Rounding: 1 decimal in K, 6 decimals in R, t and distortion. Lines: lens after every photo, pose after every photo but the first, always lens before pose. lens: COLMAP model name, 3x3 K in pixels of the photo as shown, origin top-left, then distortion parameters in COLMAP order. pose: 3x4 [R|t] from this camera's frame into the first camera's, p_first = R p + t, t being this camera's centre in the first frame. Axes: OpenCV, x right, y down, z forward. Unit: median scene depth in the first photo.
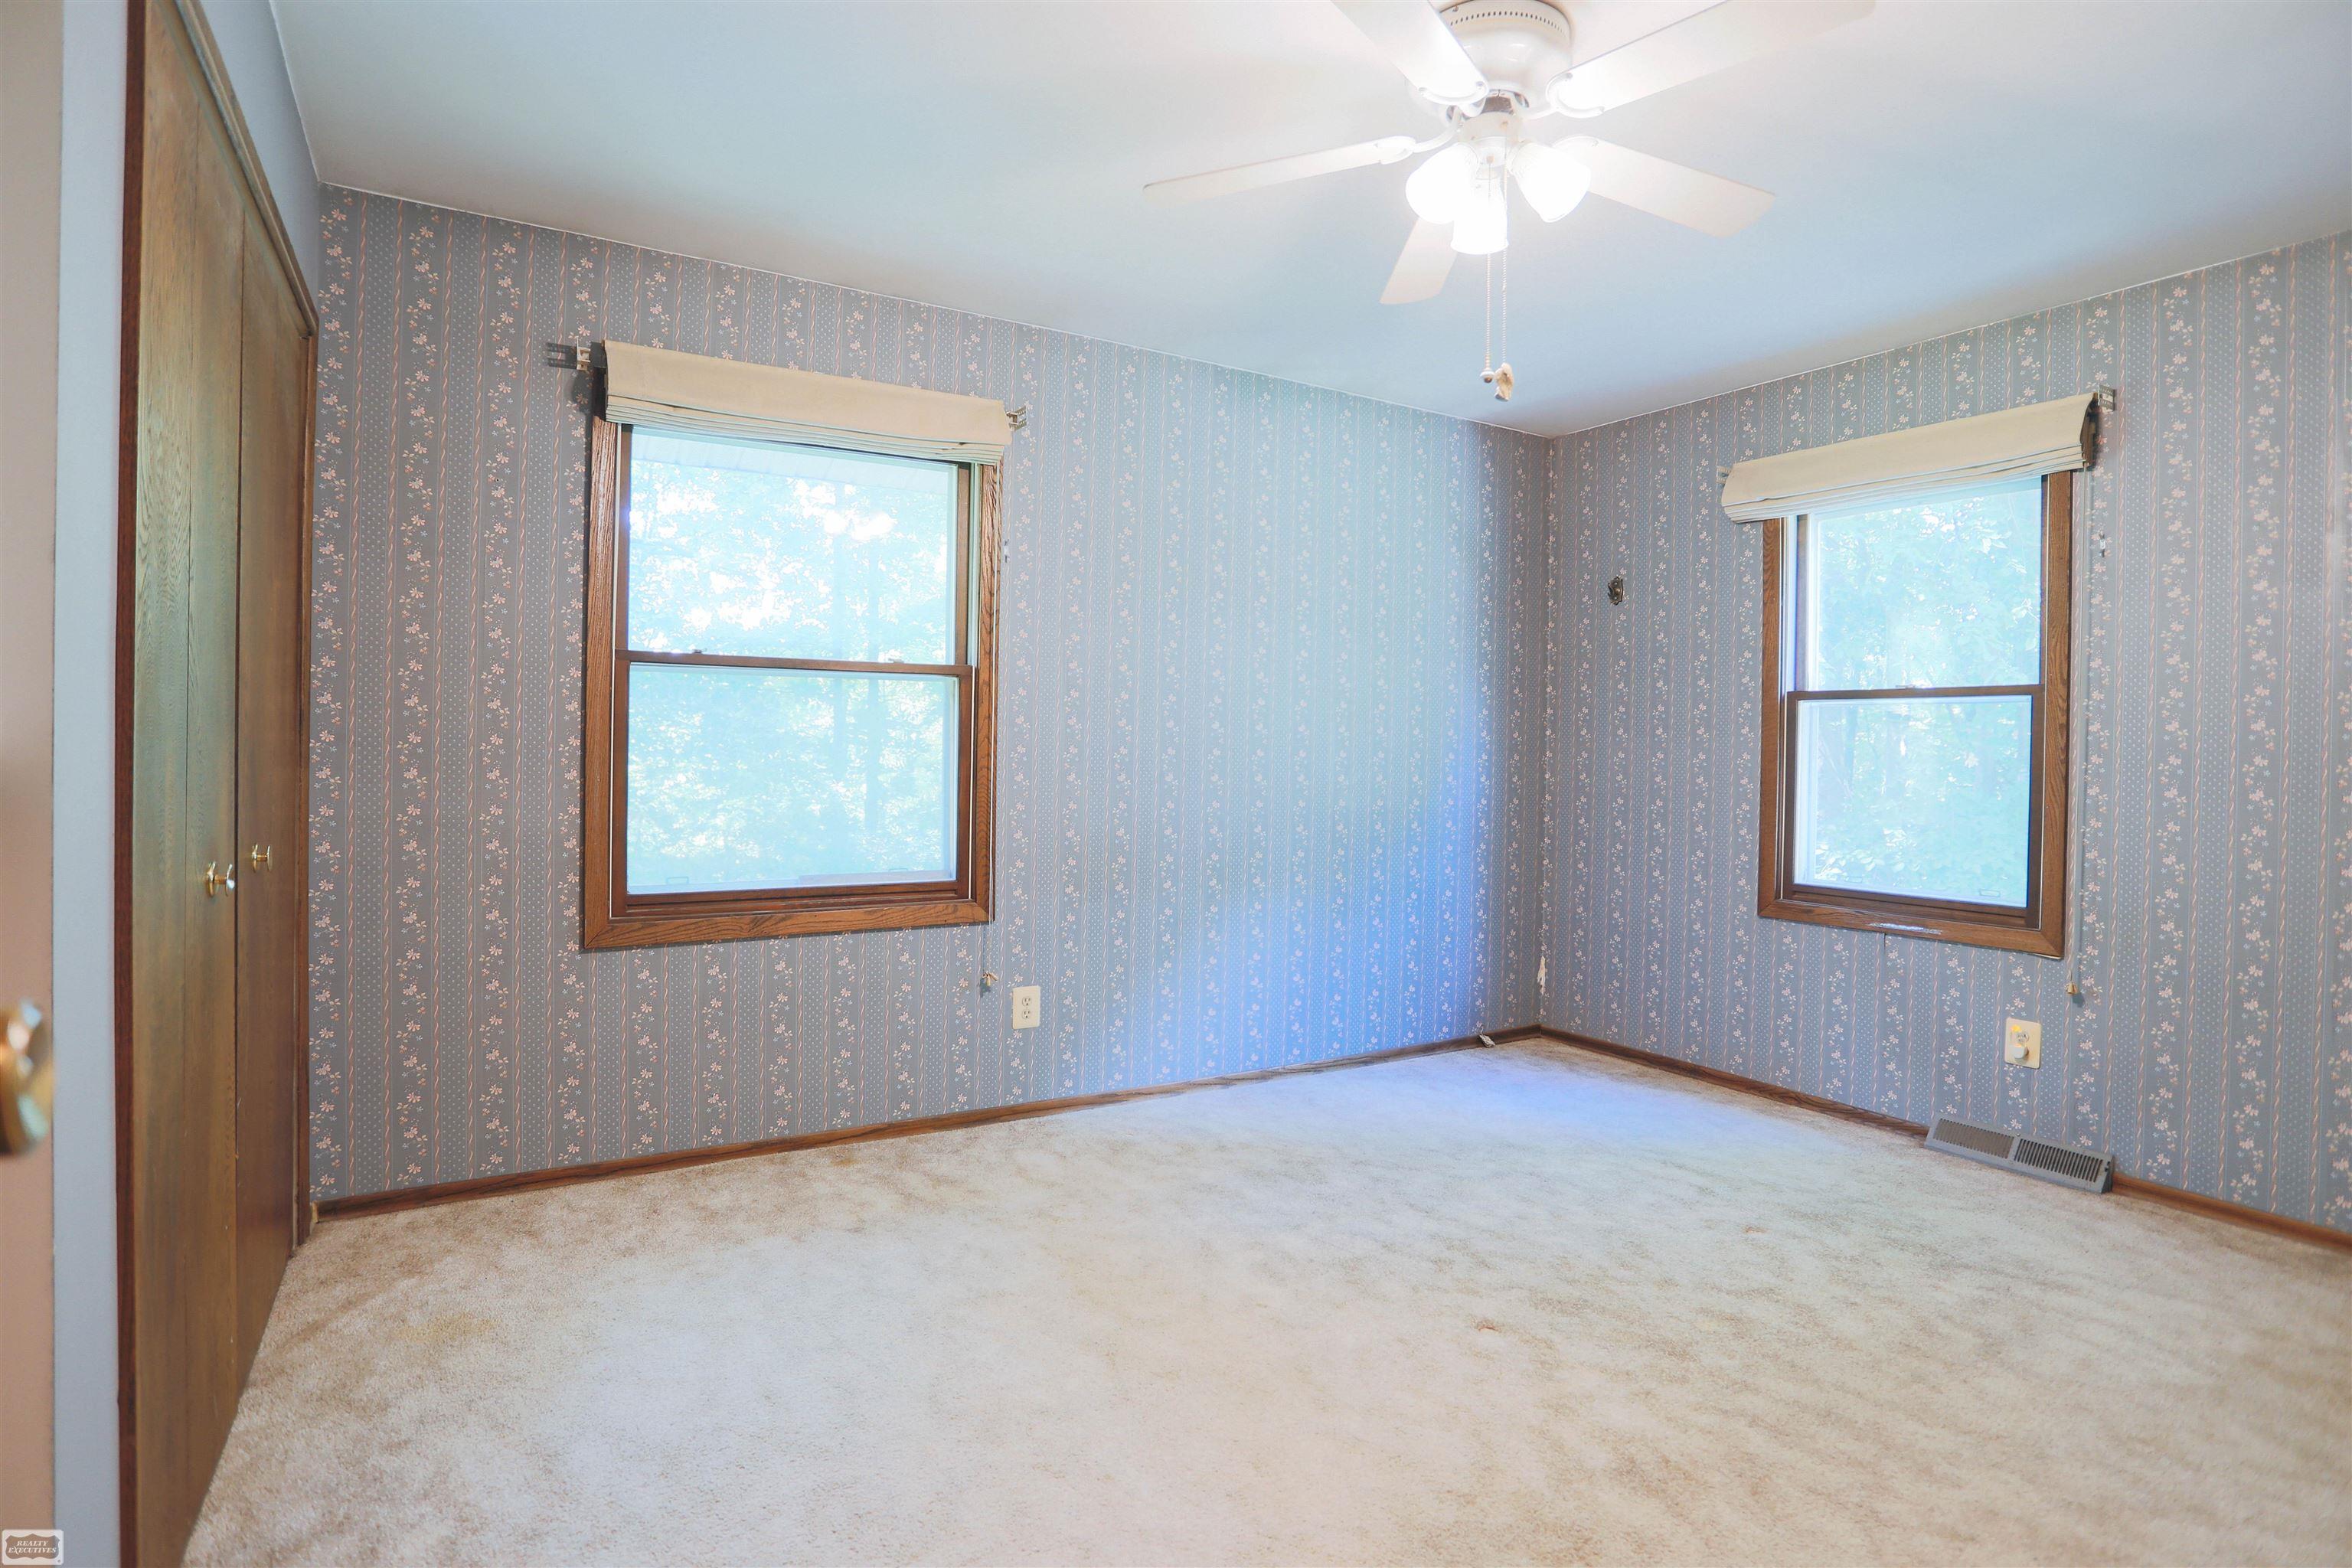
lens RADIAL K [[1202.0, 0, 1178.3], [0, 1202.0, 756.6], [0, 0, 1]] dist [-0.064288, 0.038800]
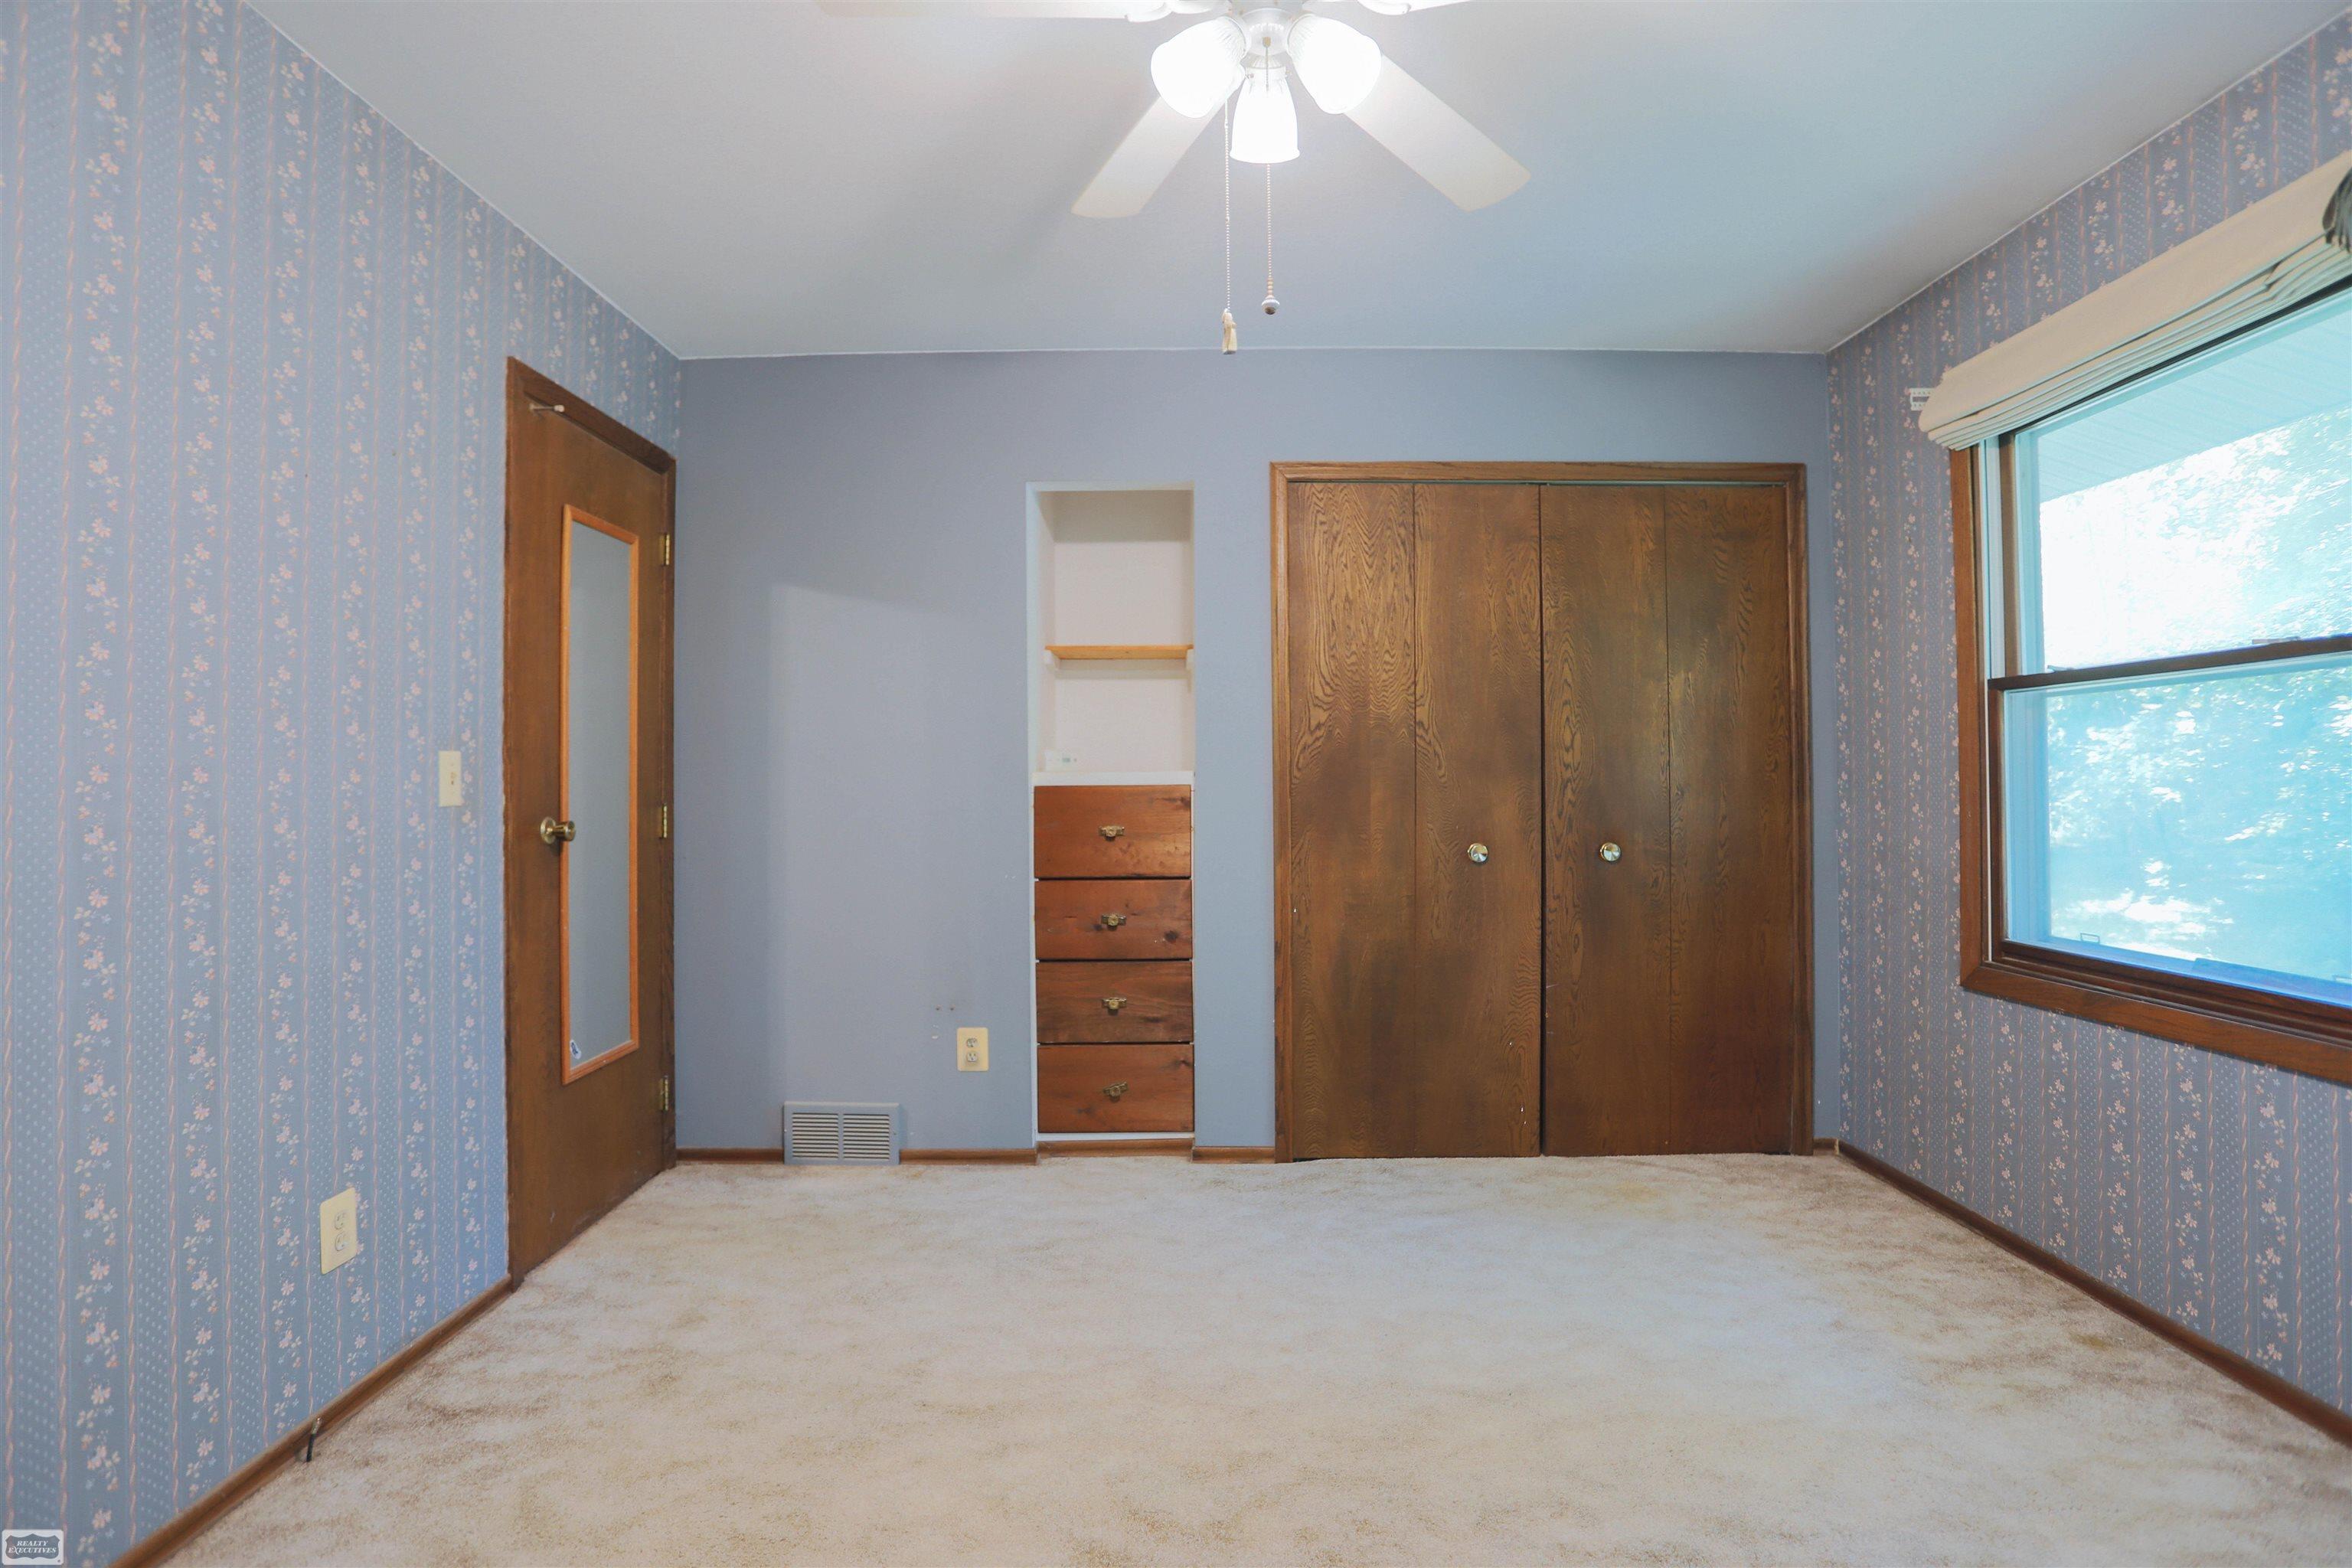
lens RADIAL K [[1202.0, 0, 1178.3], [0, 1202.0, 756.6], [0, 0, 1]] dist [-0.064288, 0.038800]
pose [[-0.506749, -0.028932, -0.861608, 0.678418], [-0.006805, 0.999540, -0.029562, 0.004945], [0.862067, -0.009117, -0.506713, 0.936330]]
